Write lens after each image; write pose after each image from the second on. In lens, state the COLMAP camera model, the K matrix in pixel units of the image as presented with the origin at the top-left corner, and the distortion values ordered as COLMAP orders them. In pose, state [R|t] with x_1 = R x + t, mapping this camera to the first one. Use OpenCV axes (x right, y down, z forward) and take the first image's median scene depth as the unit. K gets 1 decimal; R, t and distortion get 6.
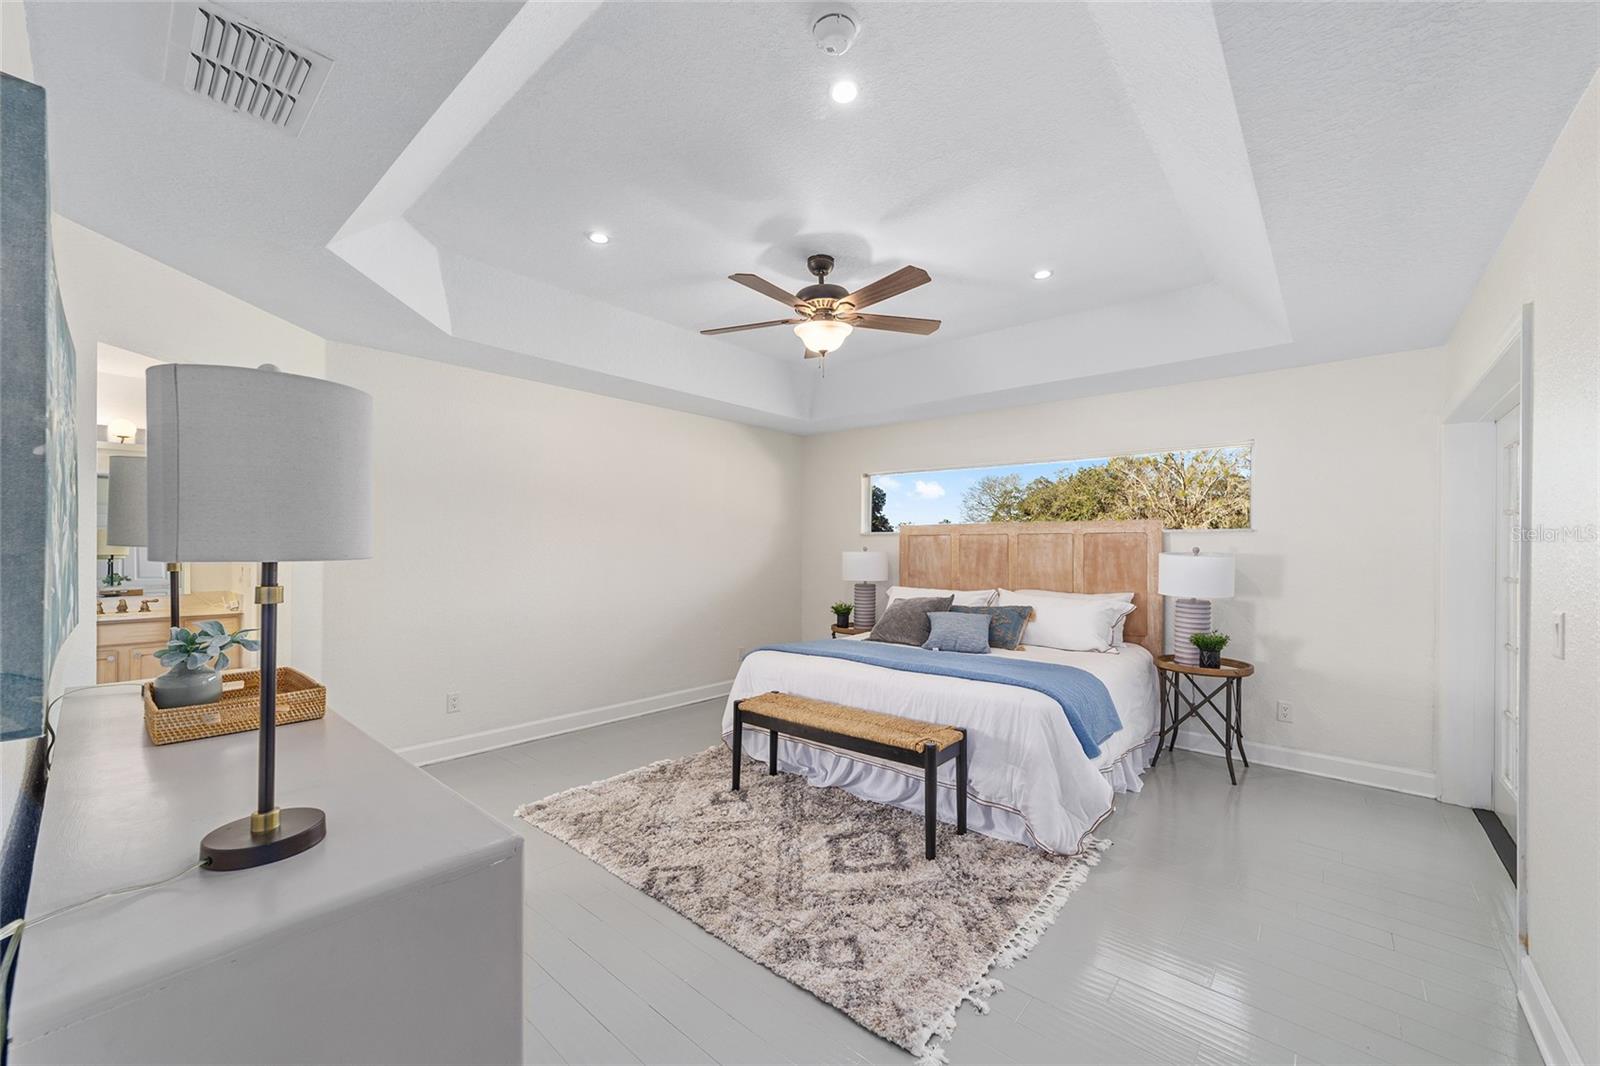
lens RADIAL K [[616.8, 0, 799.0], [0, 616.8, 540.6], [0, 0, 1]] dist [0.007858, 0.001314]
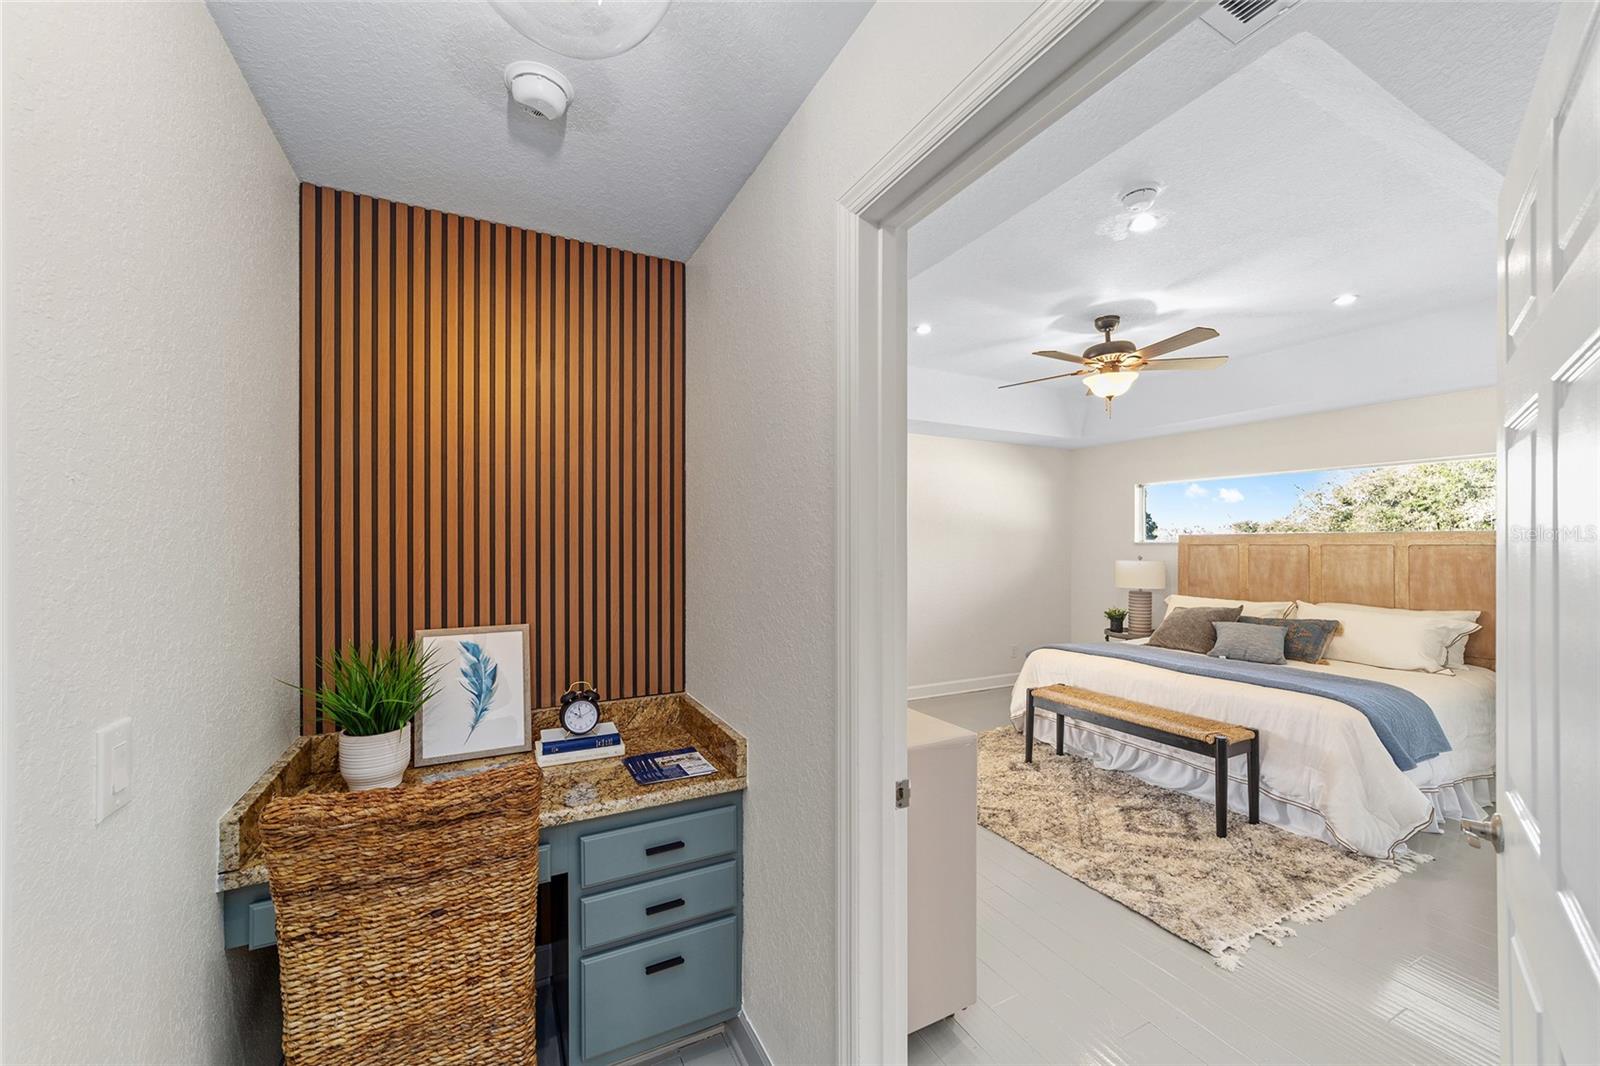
lens RADIAL K [[616.8, 0, 802.5], [0, 616.8, 538.0], [0, 0, 1]] dist [0.007858, 0.001314]
pose [[0.932759, -0.004621, -0.360472, -0.085524], [0.005497, 0.999984, 0.001403, -0.043366], [0.360460, -0.003290, 0.932769, -0.317417]]
